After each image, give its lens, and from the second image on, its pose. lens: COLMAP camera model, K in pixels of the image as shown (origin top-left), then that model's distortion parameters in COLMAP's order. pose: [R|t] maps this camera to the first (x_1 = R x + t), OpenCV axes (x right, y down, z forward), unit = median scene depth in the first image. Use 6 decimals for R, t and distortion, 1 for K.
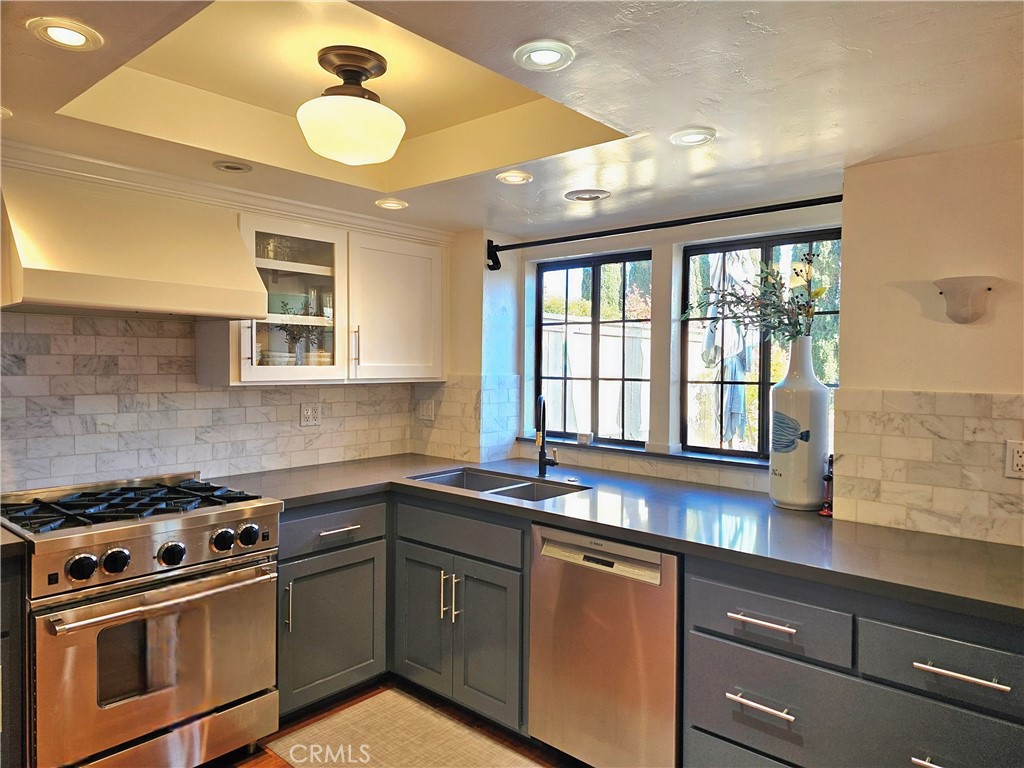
lens RADIAL K [[670.4, 0, 513.0], [0, 670.4, 378.5], [0, 0, 1]] dist [0.035990, -0.032457]
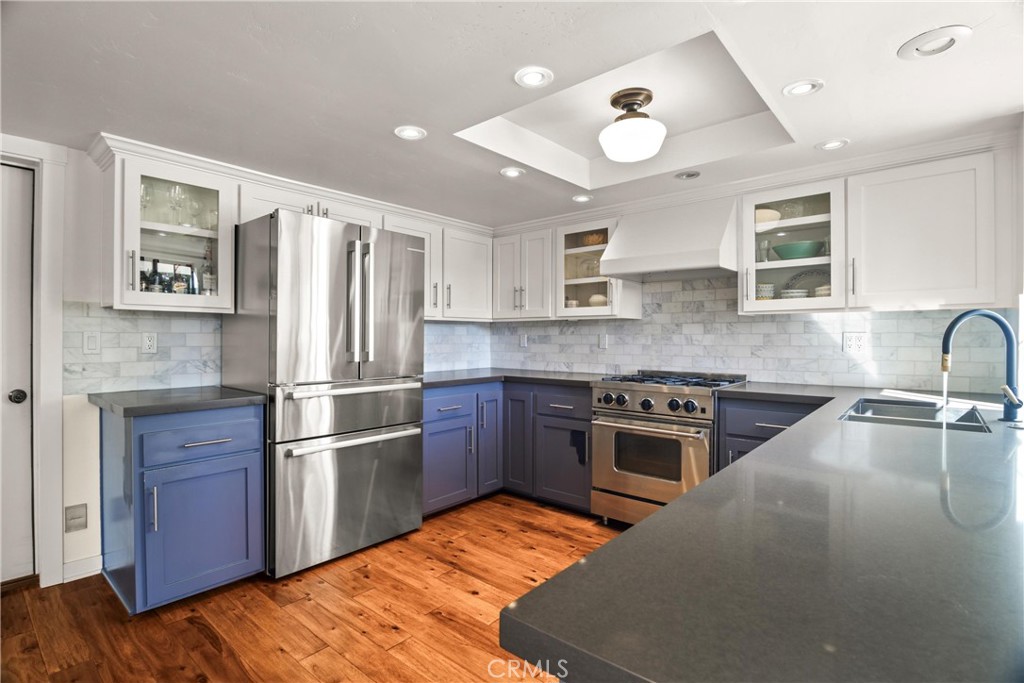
lens RADIAL K [[492.4, 0, 512.3], [0, 492.4, 340.9], [0, 0, 1]] dist [-0.021721, -0.000554]
pose [[0.000565, 0.001564, -0.999999, 0.631303], [-0.019190, 0.999815, 0.001553, 0.072283], [0.999816, 0.019189, 0.000595, 0.490474]]
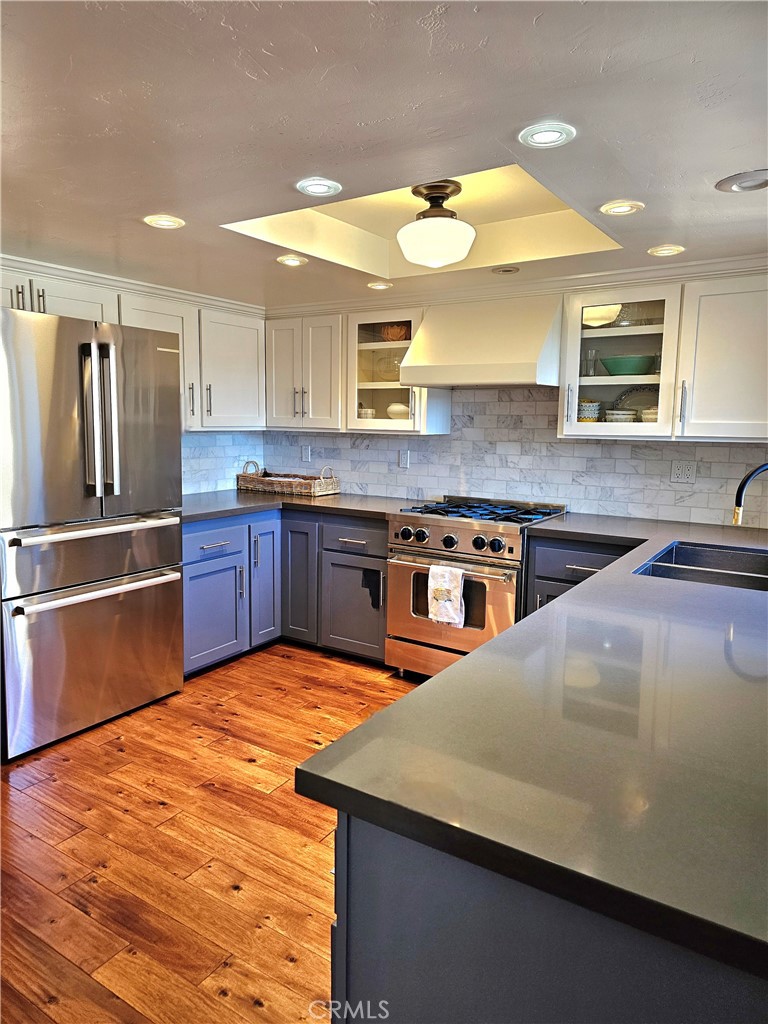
lens RADIAL K [[670.4, 0, 379.5], [0, 670.4, 510.9], [0, 0, 1]] dist [0.035990, -0.032457]
pose [[0.132887, 0.126964, -0.982965, 0.770492], [-0.032255, 0.991790, 0.123744, 0.001017], [0.990606, 0.015262, 0.135892, 0.483351]]
